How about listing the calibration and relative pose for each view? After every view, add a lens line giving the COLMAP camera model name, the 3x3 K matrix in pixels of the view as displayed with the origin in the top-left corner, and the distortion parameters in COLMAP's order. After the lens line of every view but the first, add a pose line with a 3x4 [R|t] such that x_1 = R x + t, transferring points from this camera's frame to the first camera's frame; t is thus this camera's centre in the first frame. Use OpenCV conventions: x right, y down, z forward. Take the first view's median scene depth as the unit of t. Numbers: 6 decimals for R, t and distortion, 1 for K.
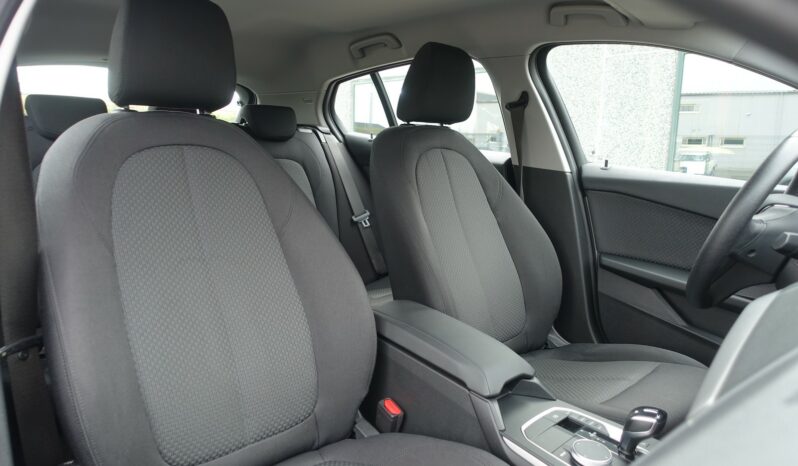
lens RADIAL K [[546.8, 0, 396.3], [0, 546.8, 238.8], [0, 0, 1]] dist [-0.004891, 0.001271]
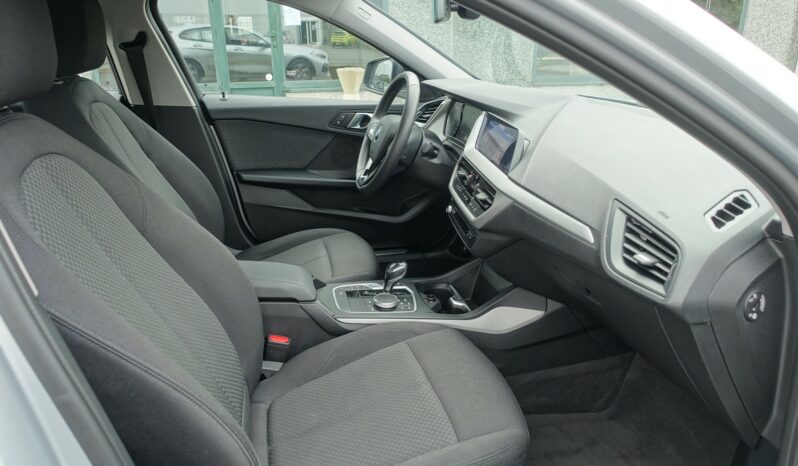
lens RADIAL K [[546.8, 0, 404.7], [0, 546.8, 234.4], [0, 0, 1]] dist [-0.004891, 0.001271]
pose [[0.535868, -0.321526, 0.780683, -0.407423], [0.161194, 0.946602, 0.279215, -0.118940], [-0.828771, -0.023781, 0.559082, 0.029356]]
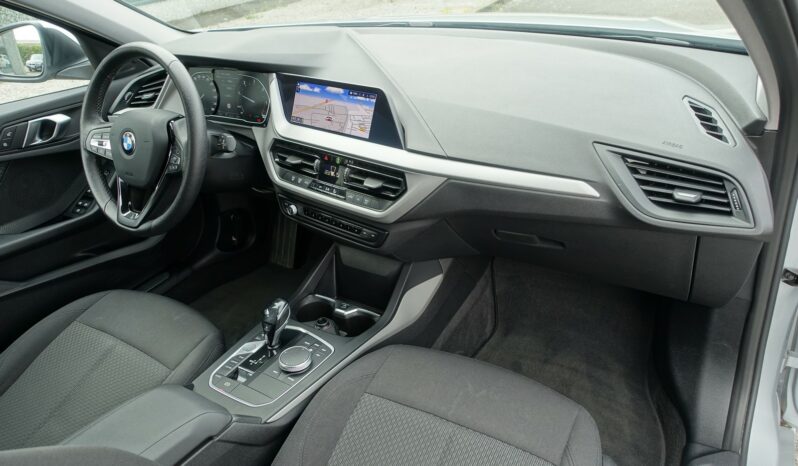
lens RADIAL K [[546.8, 0, 402.9], [0, 546.8, 230.0], [0, 0, 1]] dist [-0.004891, 0.001271]
pose [[-0.220495, -0.507604, 0.832898, -0.277555], [0.246828, 0.797084, 0.551120, -0.220492], [-0.943641, 0.327102, -0.050462, 0.375280]]
